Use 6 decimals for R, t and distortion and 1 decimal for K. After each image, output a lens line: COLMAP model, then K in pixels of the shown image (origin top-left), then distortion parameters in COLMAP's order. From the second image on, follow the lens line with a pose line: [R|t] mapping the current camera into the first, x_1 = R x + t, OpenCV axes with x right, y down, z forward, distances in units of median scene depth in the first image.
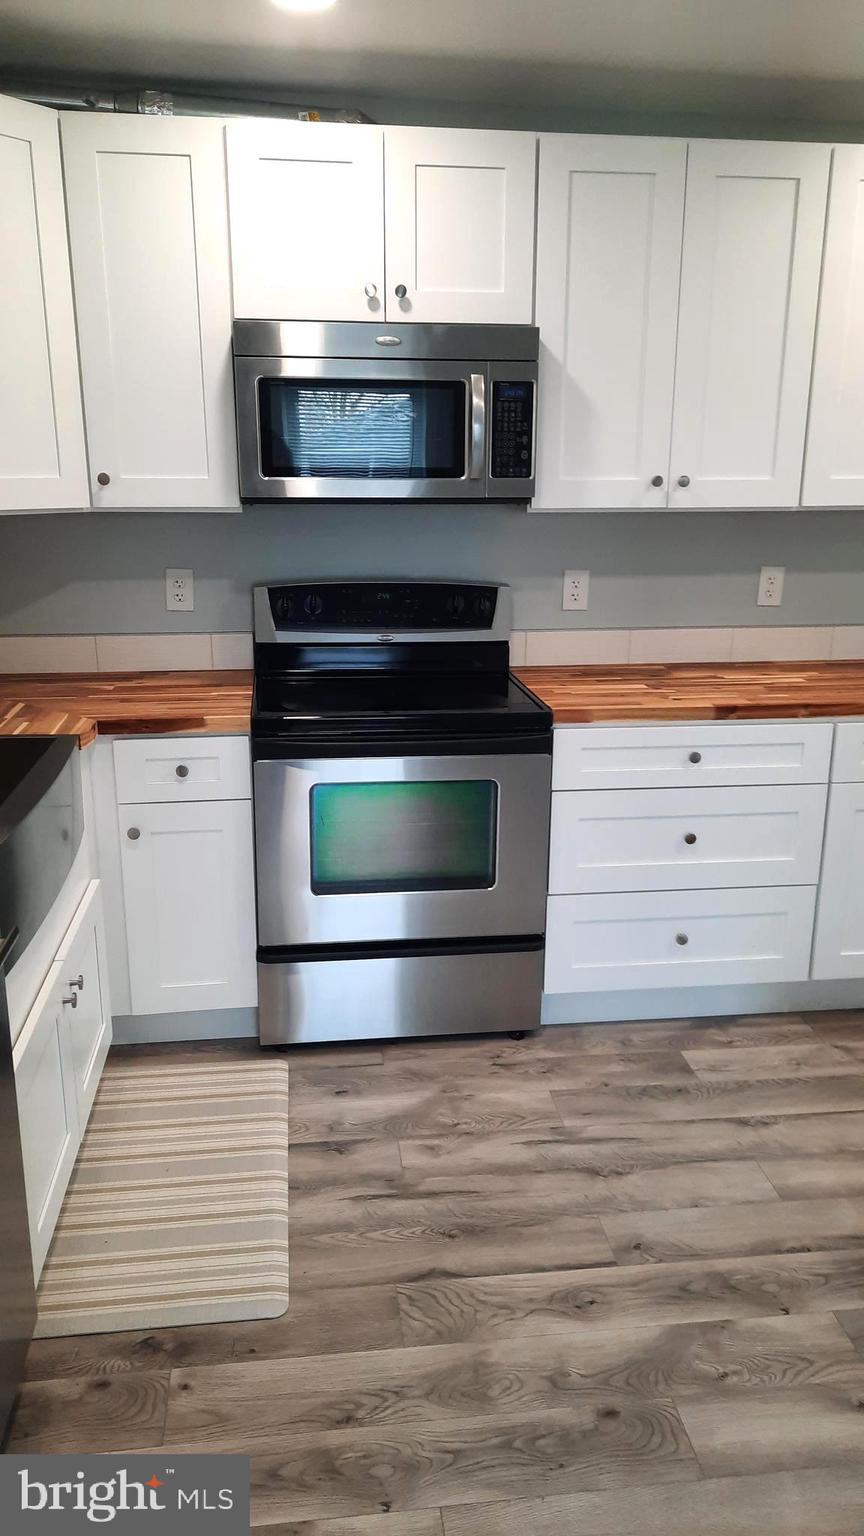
lens RADIAL K [[1121.3, 0, 432.0], [0, 1121.3, 768.0], [0, 0, 1]] dist [0.087508, -0.094256]
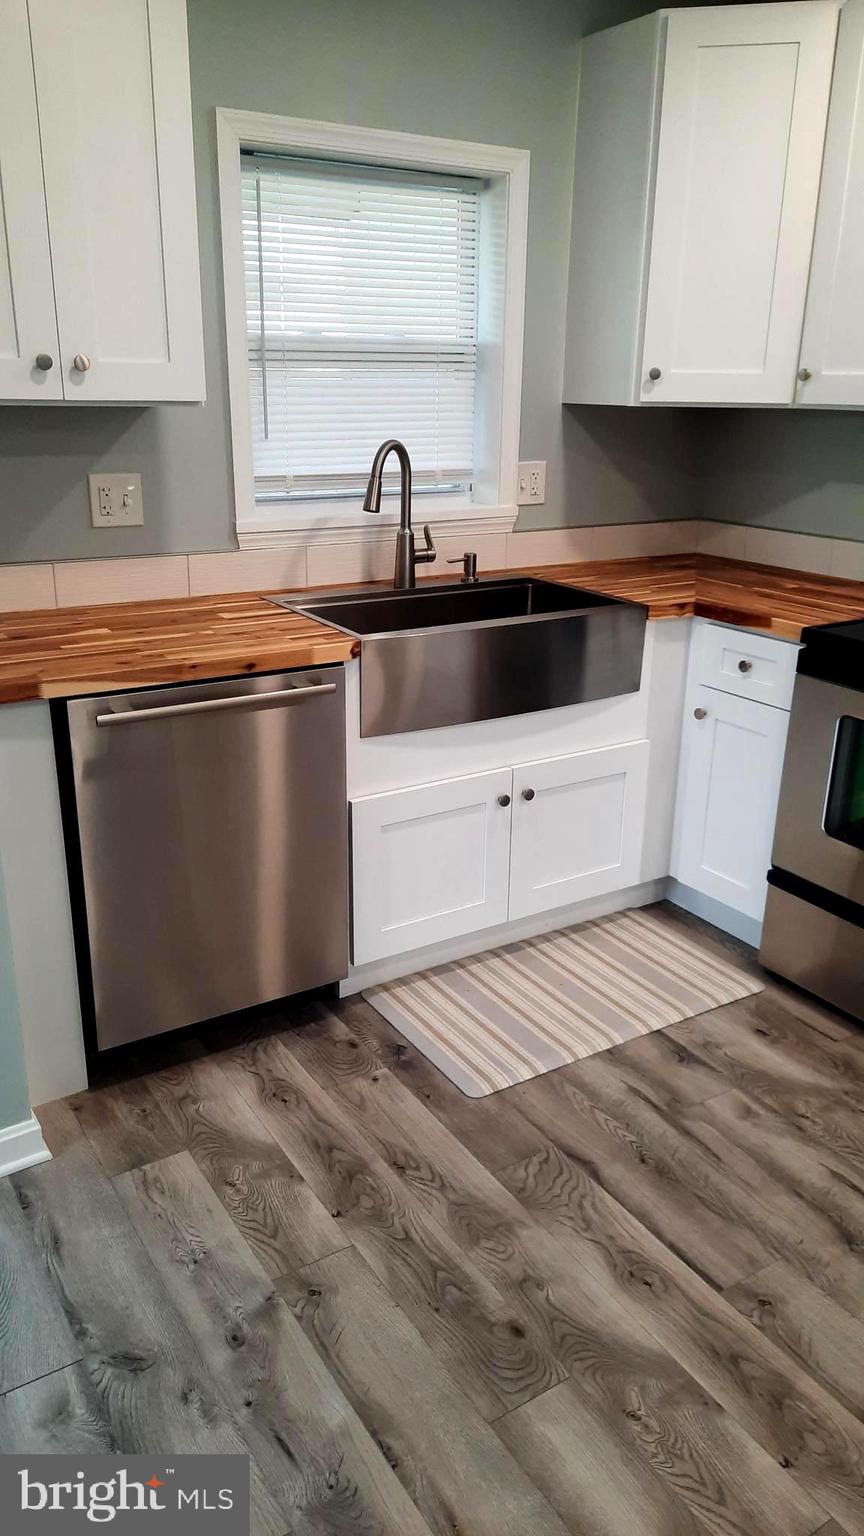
lens RADIAL K [[1121.9, 0, 432.0], [0, 1121.9, 768.0], [0, 0, 1]] dist [0.073534, -0.082229]
pose [[0.420556, 0.299147, -0.856530, 0.676426], [-0.252357, 0.945392, 0.206276, -0.059963], [0.871464, 0.129400, 0.473082, 0.344454]]
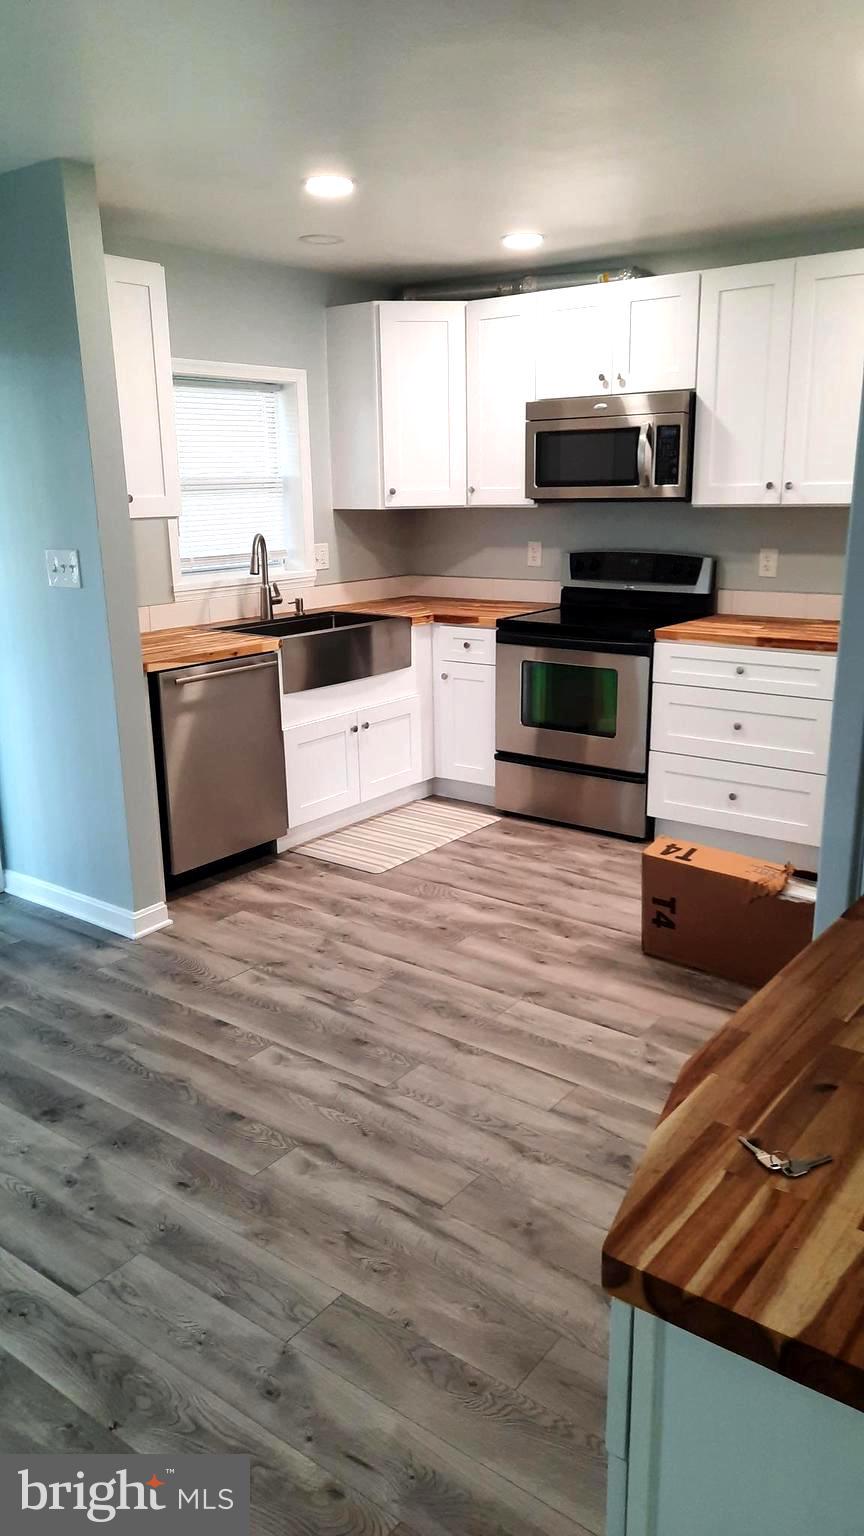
lens RADIAL K [[1121.3, 0, 432.0], [0, 1121.3, 768.0], [0, 0, 1]] dist [0.087508, -0.094256]
pose [[0.711778, 0.159129, -0.684142, 1.264212], [-0.167193, 0.984388, 0.055018, 0.133291], [0.682216, 0.075223, 0.727271, -0.460165]]
